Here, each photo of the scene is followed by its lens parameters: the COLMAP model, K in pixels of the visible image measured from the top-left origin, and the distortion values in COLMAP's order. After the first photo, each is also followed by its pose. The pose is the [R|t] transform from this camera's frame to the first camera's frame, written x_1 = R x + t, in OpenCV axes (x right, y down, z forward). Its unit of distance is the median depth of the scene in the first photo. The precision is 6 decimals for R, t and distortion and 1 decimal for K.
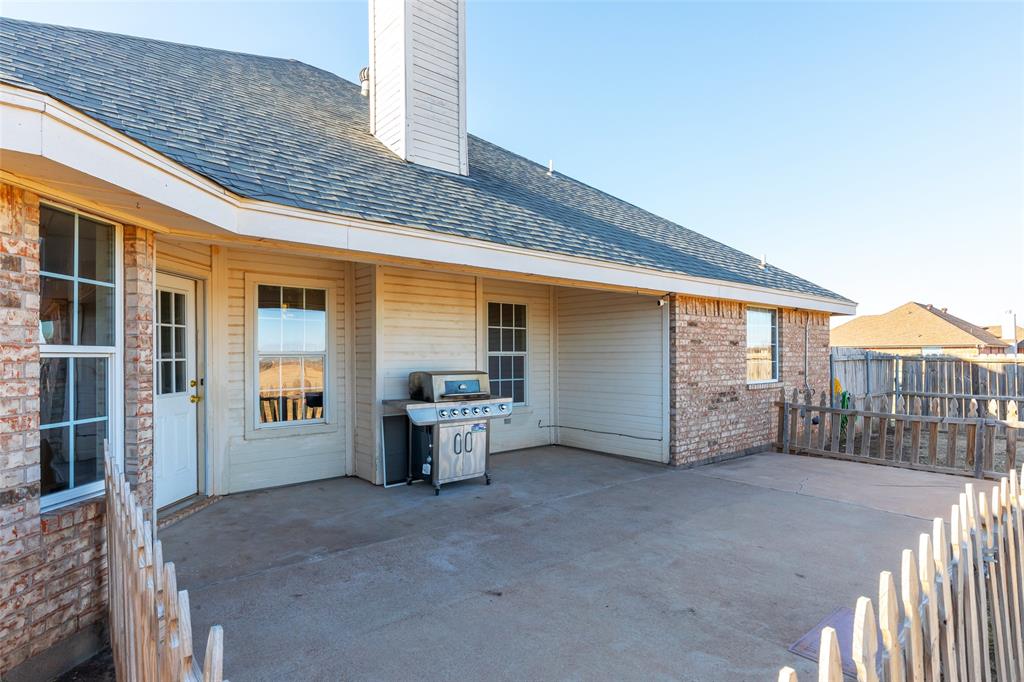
lens RADIAL K [[551.8, 0, 512.0], [0, 551.8, 341.5], [0, 0, 1]] dist [-0.004584, -0.000293]
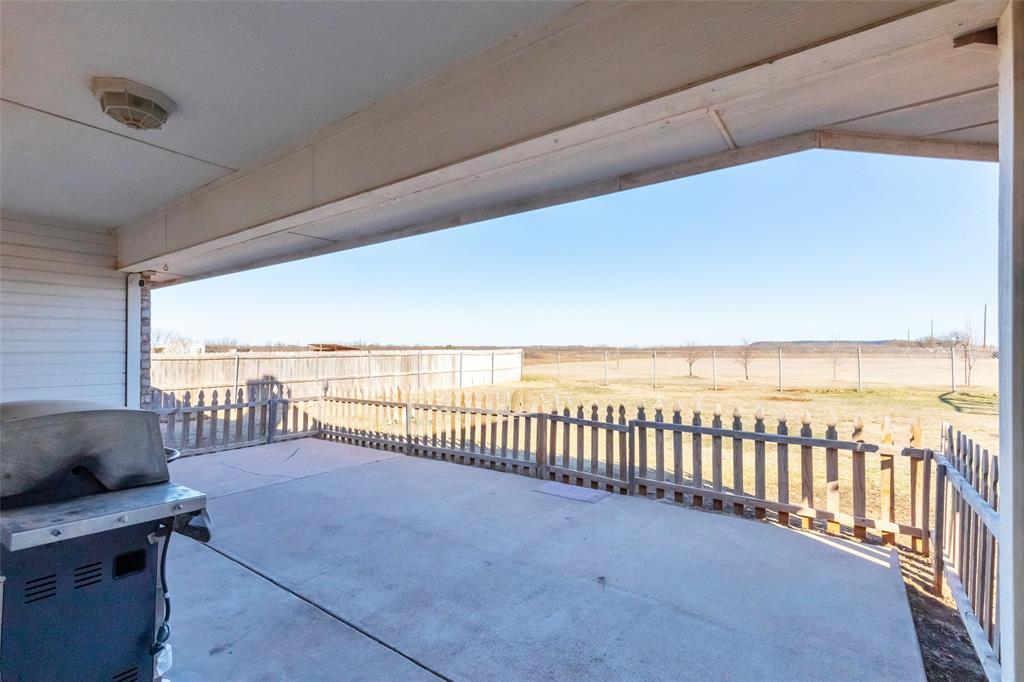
lens RADIAL K [[463.8, 0, 512.1], [0, 463.8, 348.5], [0, 0, 1]] dist [0.010513, -0.001507]
pose [[-0.238808, 0.006054, 0.971048, -0.660136], [-0.019293, 0.999754, -0.010978, 0.018274], [-0.970875, -0.021356, -0.238632, 1.063164]]
